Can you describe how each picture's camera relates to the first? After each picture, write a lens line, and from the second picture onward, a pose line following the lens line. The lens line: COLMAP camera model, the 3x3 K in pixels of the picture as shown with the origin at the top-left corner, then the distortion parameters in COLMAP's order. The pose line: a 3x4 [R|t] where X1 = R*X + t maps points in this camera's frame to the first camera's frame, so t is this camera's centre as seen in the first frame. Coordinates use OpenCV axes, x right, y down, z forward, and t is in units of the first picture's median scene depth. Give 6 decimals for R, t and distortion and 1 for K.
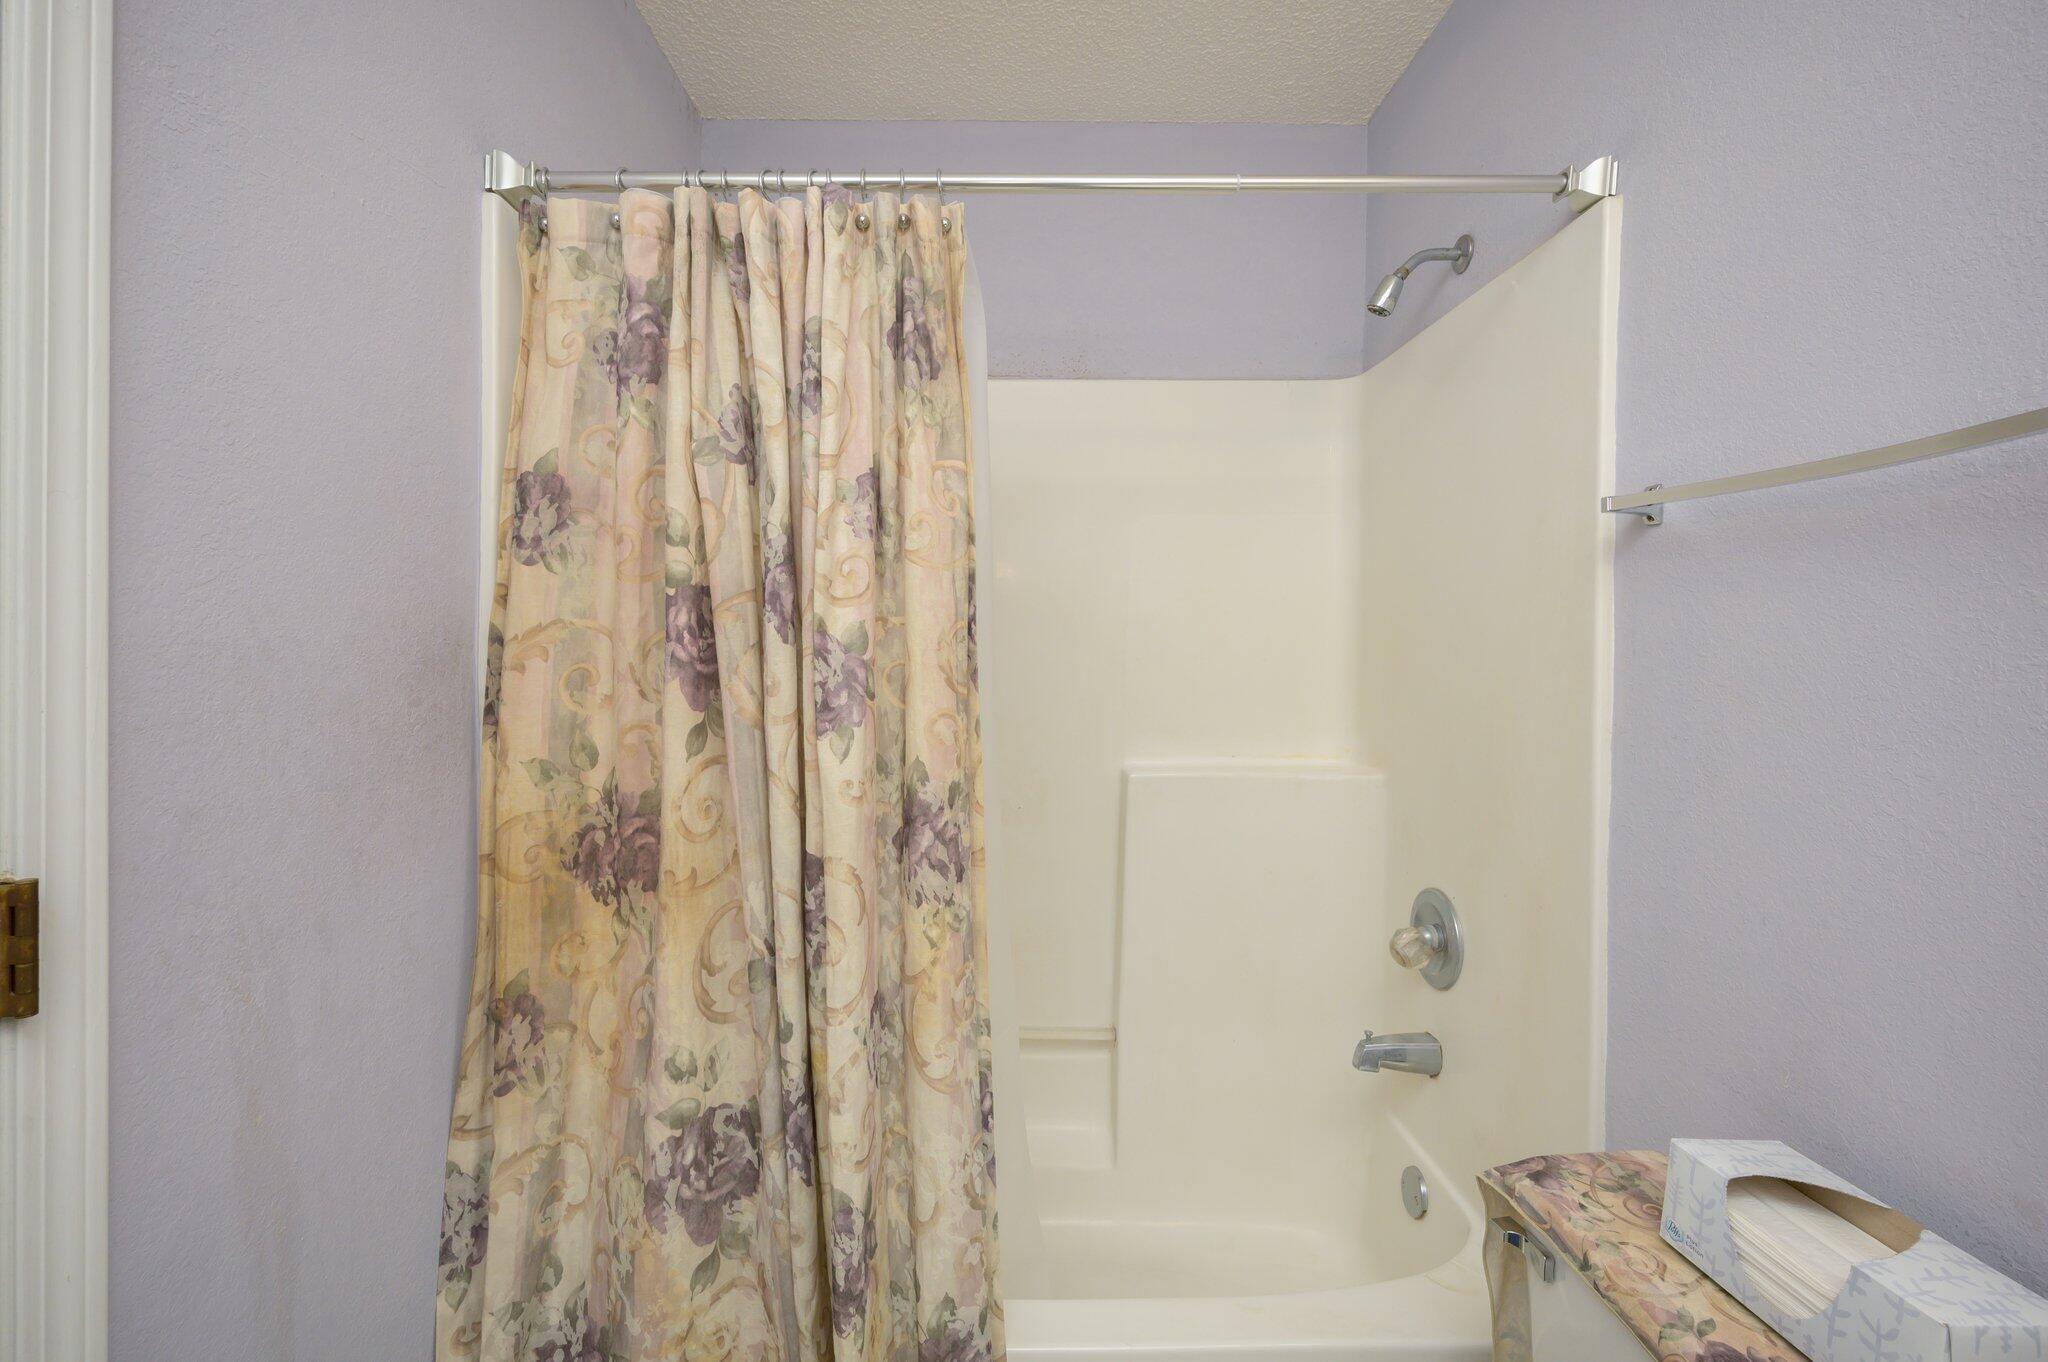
lens RADIAL K [[851.3, 0, 1017.7], [0, 851.3, 648.4], [0, 0, 1]] dist [-0.001769, 0.000283]
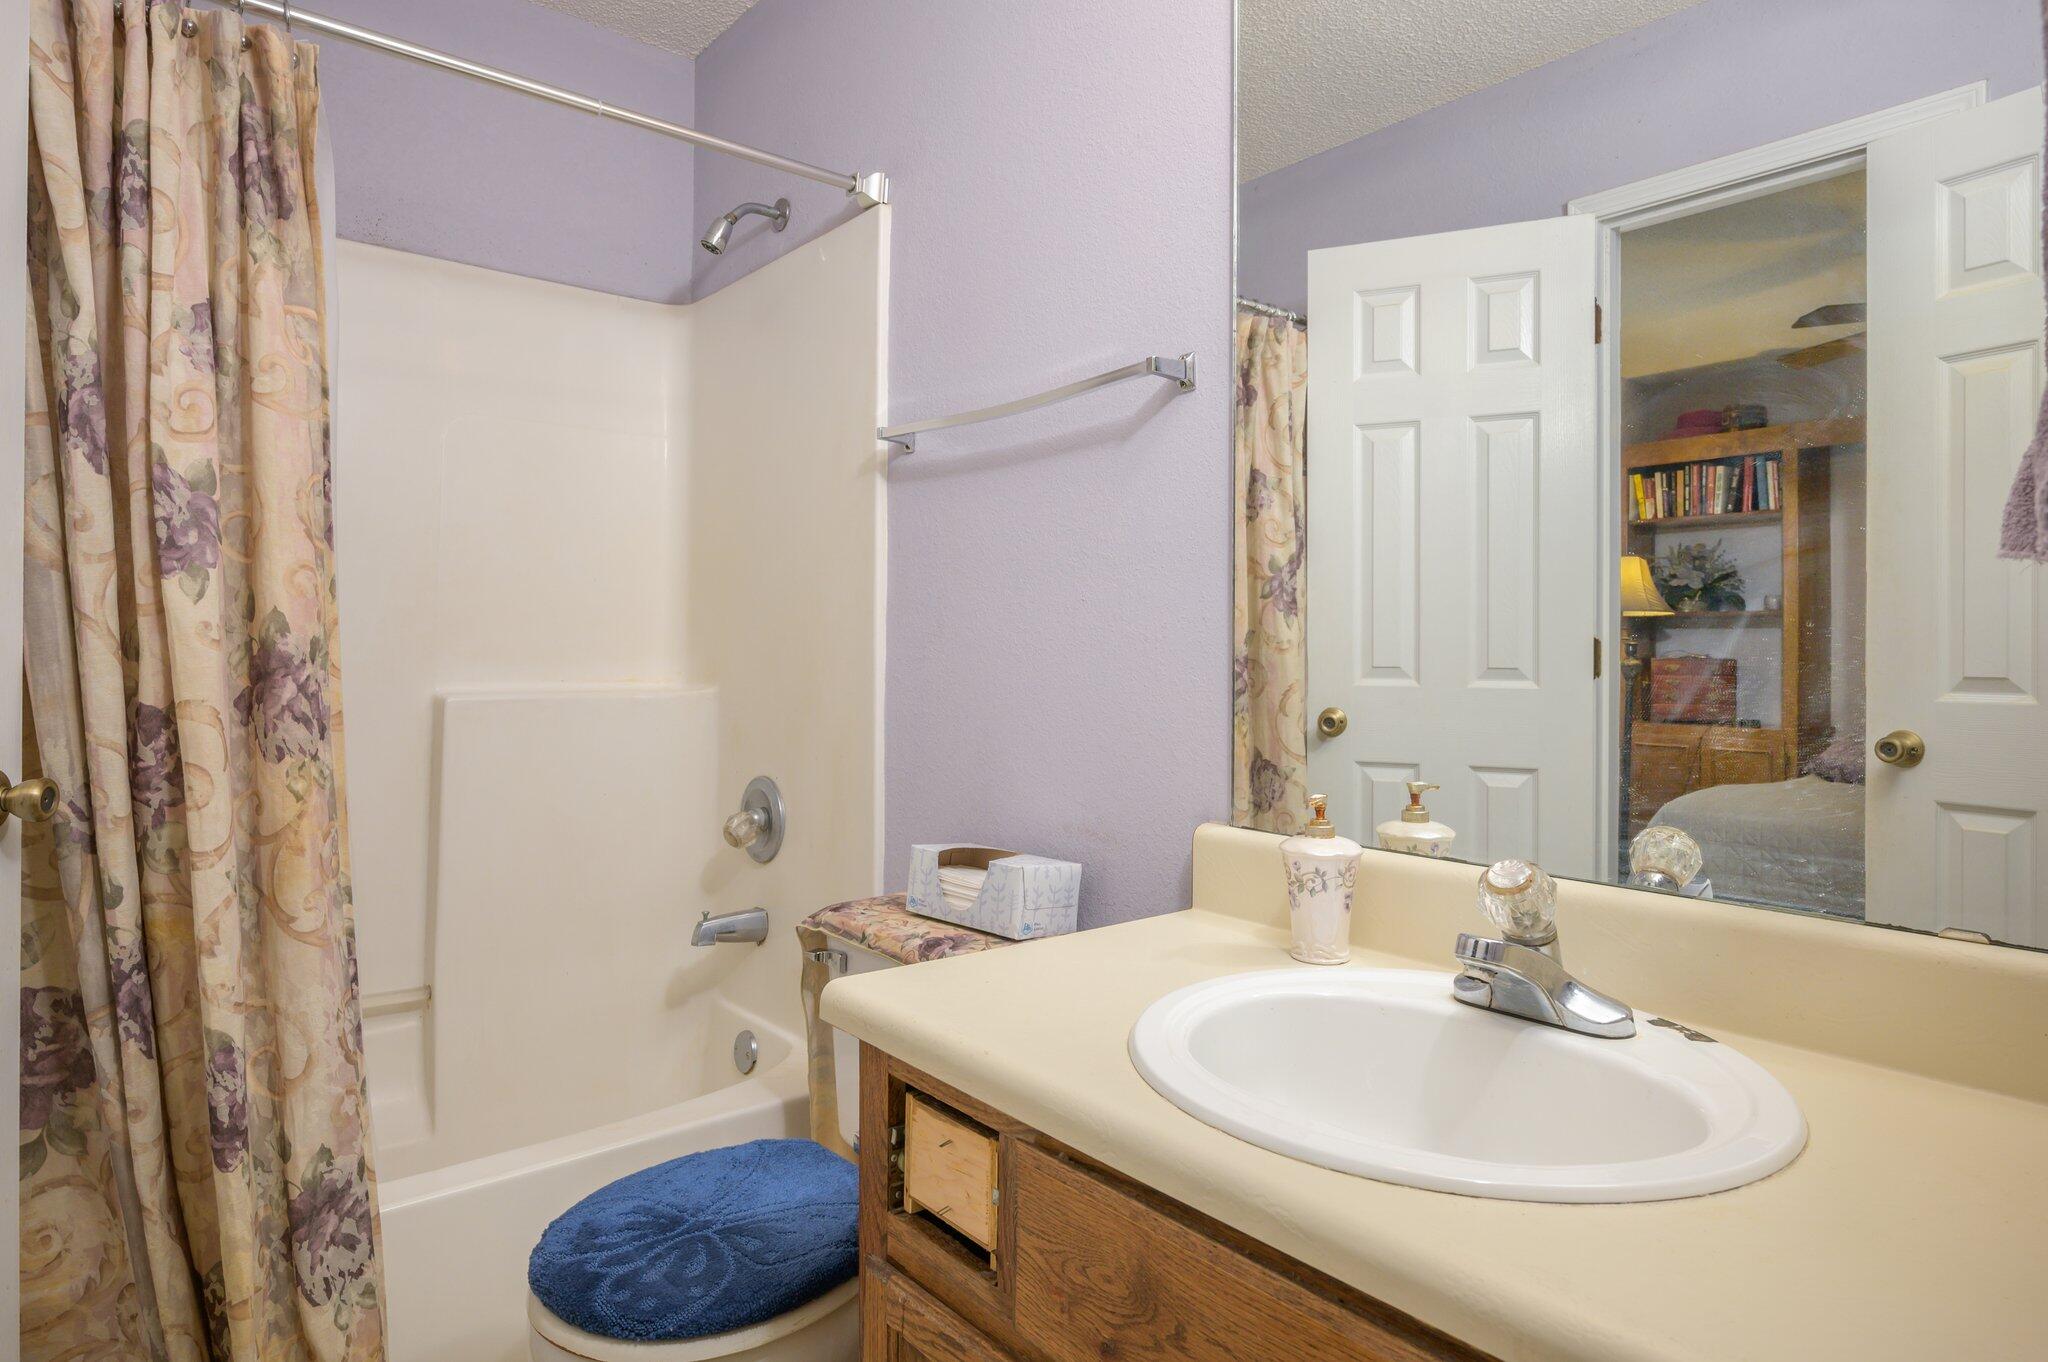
lens RADIAL K [[1129.3, 0, 1066.3], [0, 1129.3, 680.0], [0, 0, 1]] dist [-0.013491, 0.002394]
pose [[0.742421, -0.017943, 0.669693, -0.304596], [0.002920, 0.999718, 0.023549, 0.181361], [-0.669927, -0.015528, 0.742264, -0.551633]]
